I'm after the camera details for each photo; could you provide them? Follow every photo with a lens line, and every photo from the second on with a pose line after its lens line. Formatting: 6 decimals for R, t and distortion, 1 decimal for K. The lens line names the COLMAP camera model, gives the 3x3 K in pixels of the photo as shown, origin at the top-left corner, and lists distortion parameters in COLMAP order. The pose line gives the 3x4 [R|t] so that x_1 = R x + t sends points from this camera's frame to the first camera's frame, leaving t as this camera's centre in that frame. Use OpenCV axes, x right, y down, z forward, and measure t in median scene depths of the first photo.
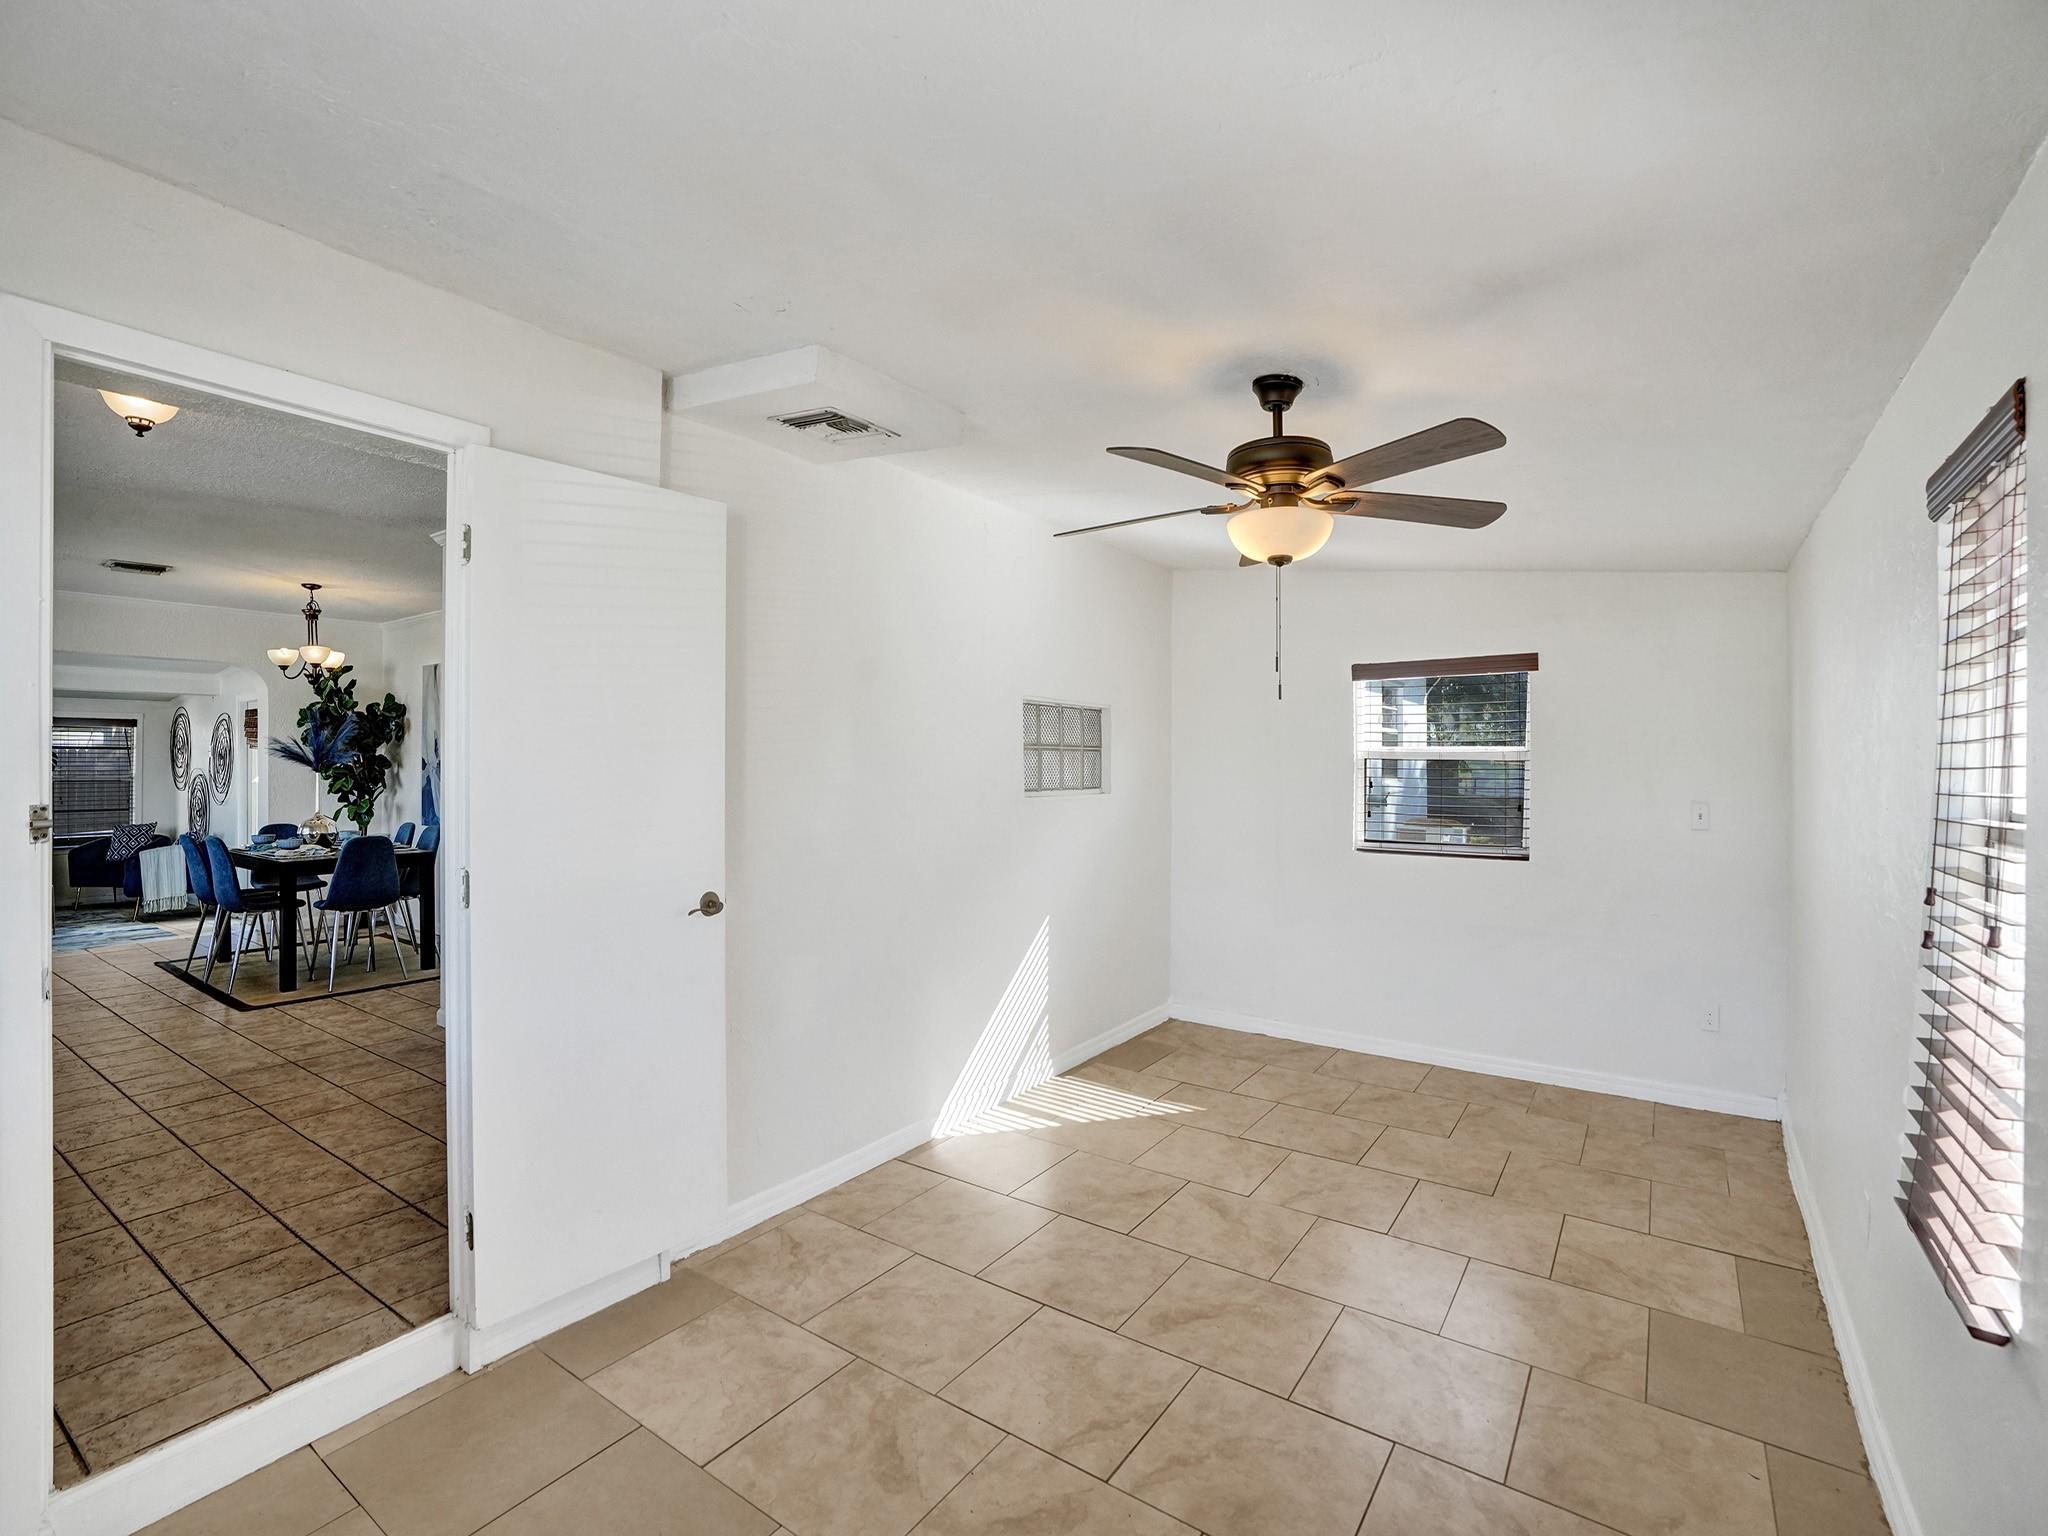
lens RADIAL K [[939.2, 0, 1033.2], [0, 939.2, 761.4], [0, 0, 1]] dist [-0.066957, 0.023216]
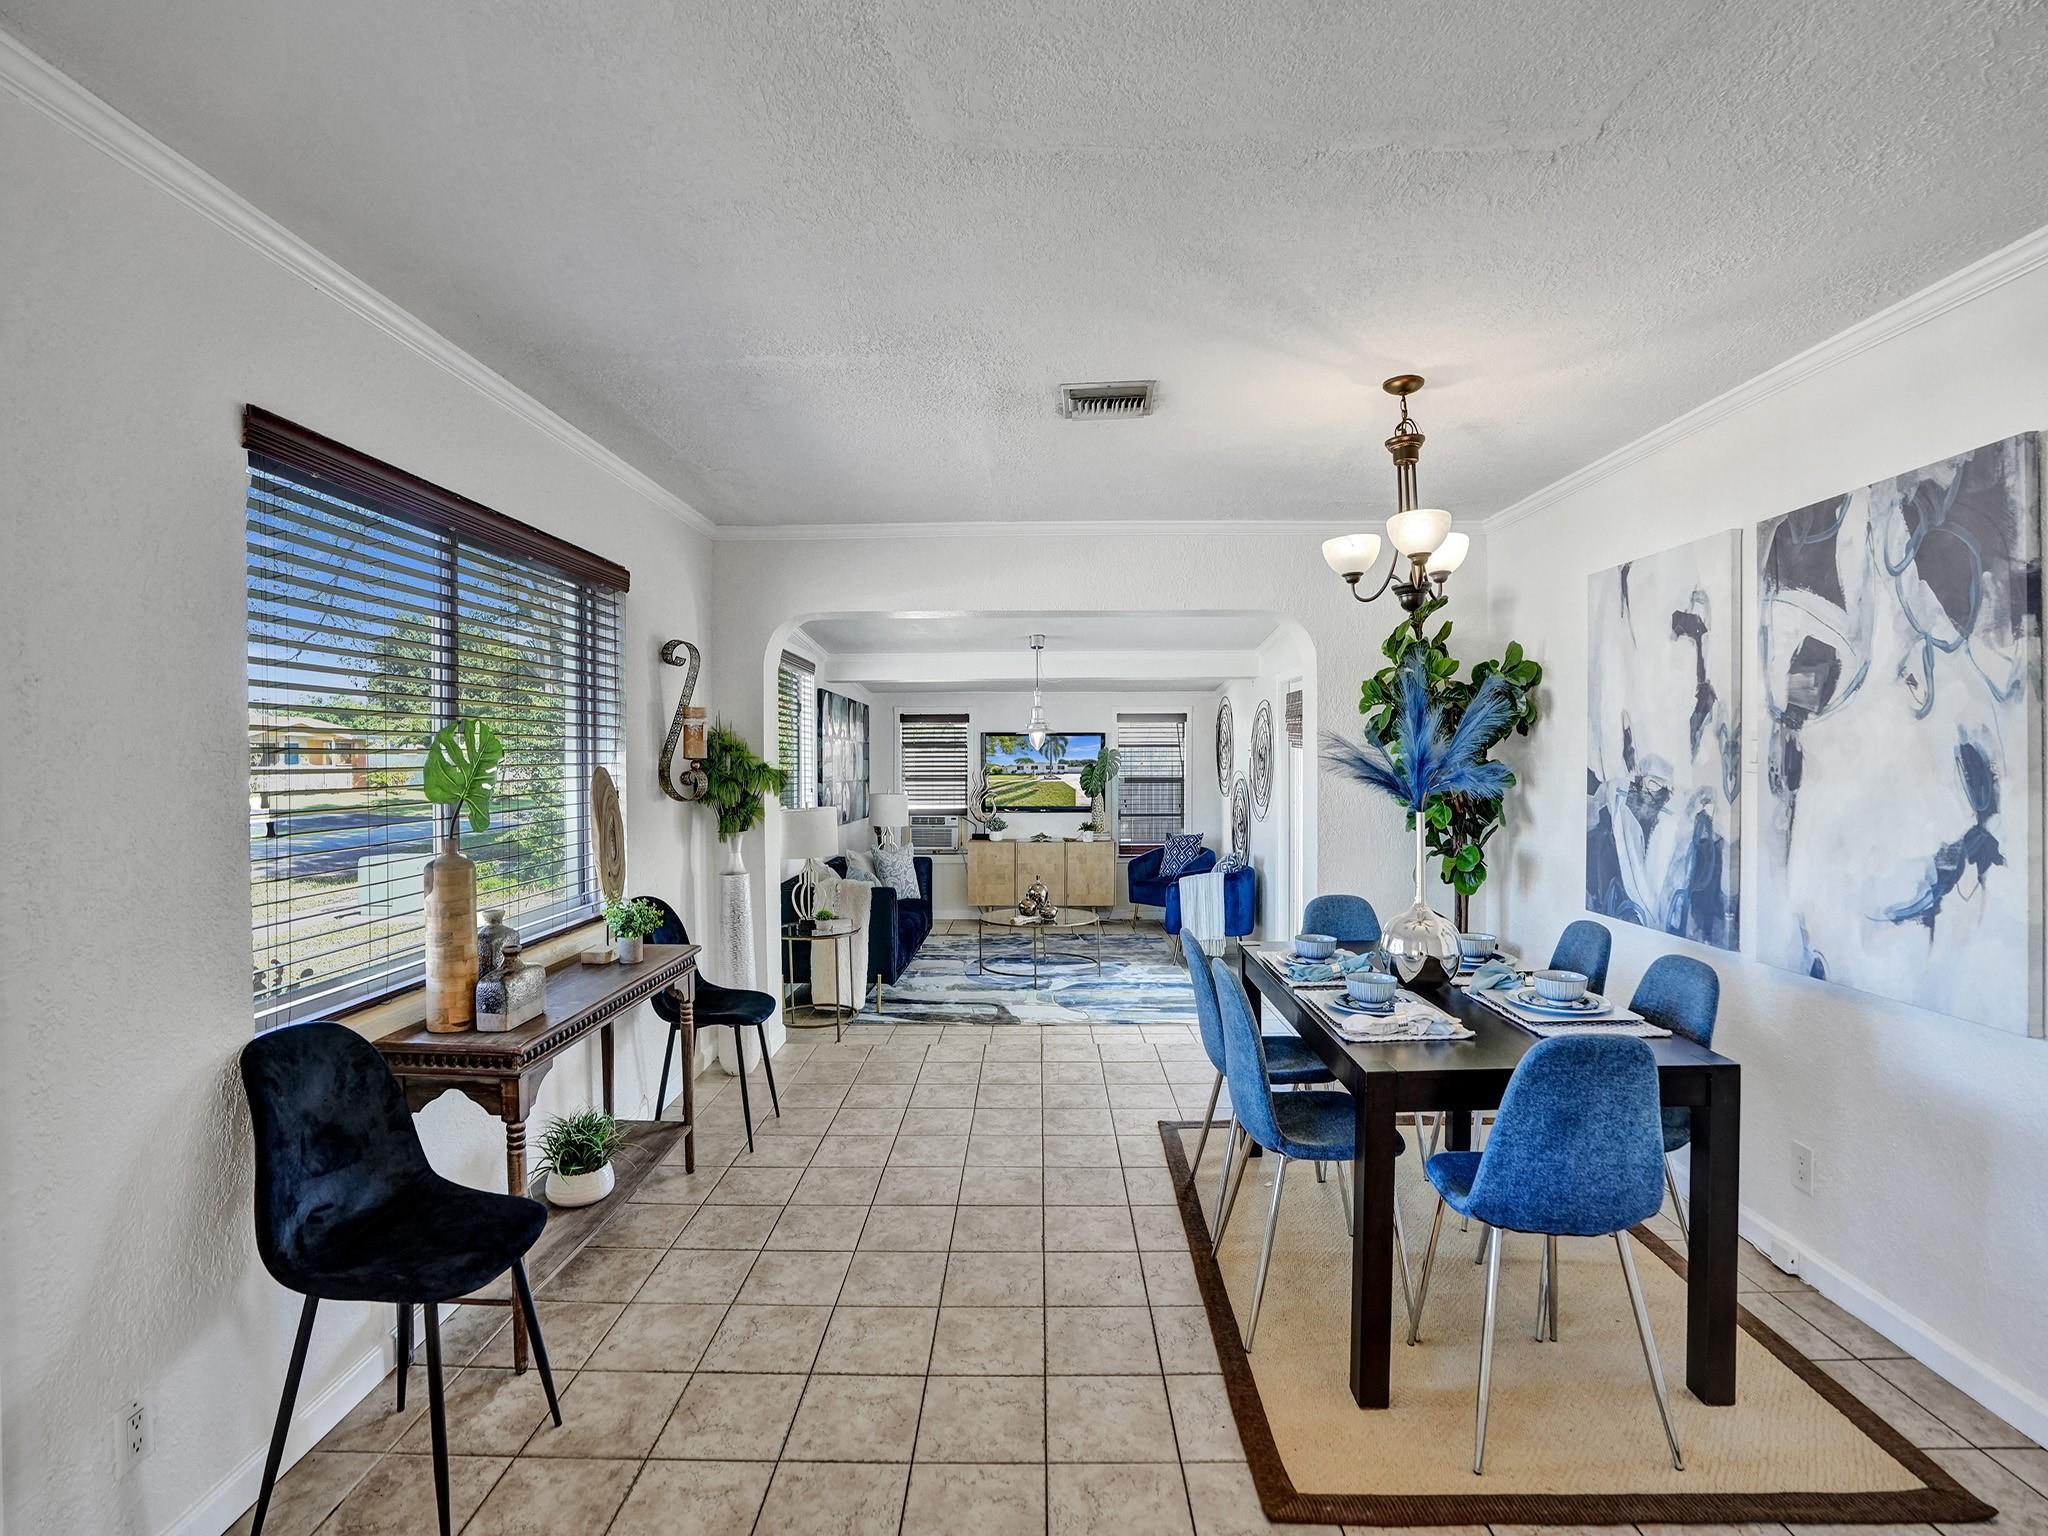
lens RADIAL K [[939.2, 0, 1033.0], [0, 939.2, 765.3], [0, 0, 1]] dist [-0.066957, 0.023216]
pose [[0.554169, 0.007408, -0.832371, -0.515317], [0.010221, 0.999824, 0.015703, -0.019176], [0.832341, -0.017210, 0.553996, 0.593470]]
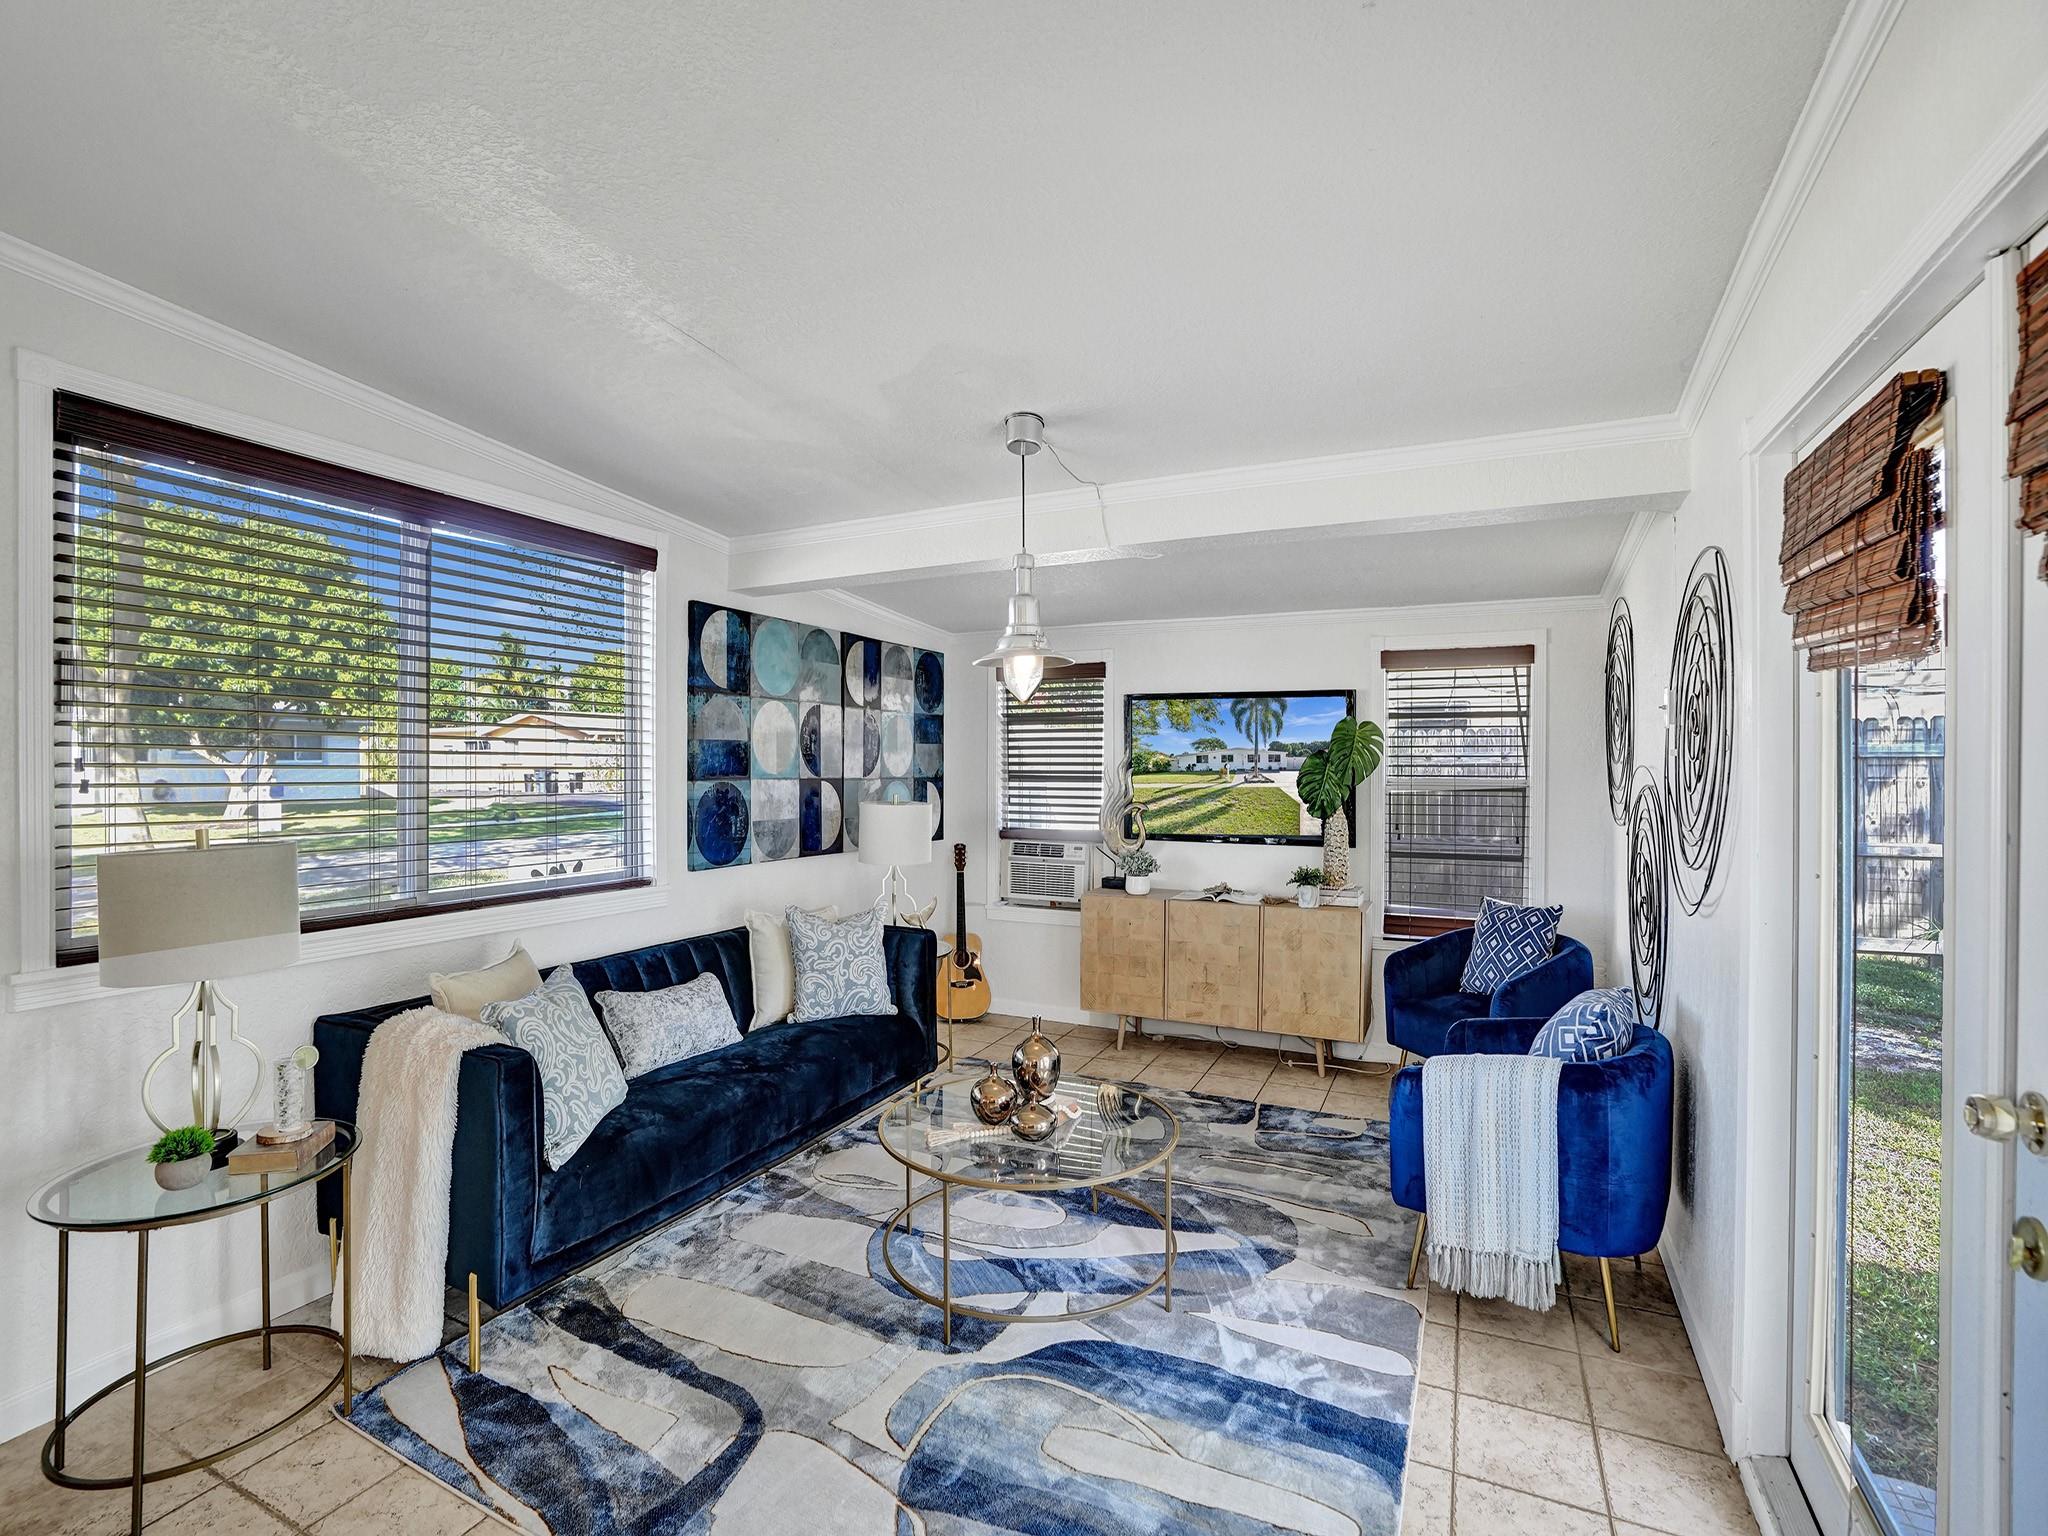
lens RADIAL K [[939.2, 0, 1045.1], [0, 939.2, 760.3], [0, 0, 1]] dist [-0.066957, 0.023216]
pose [[0.163182, 0.005991, -0.986578, -0.986960], [0.009808, 0.999922, 0.007695, 0.001778], [0.986547, -0.010932, 0.163111, 1.135040]]
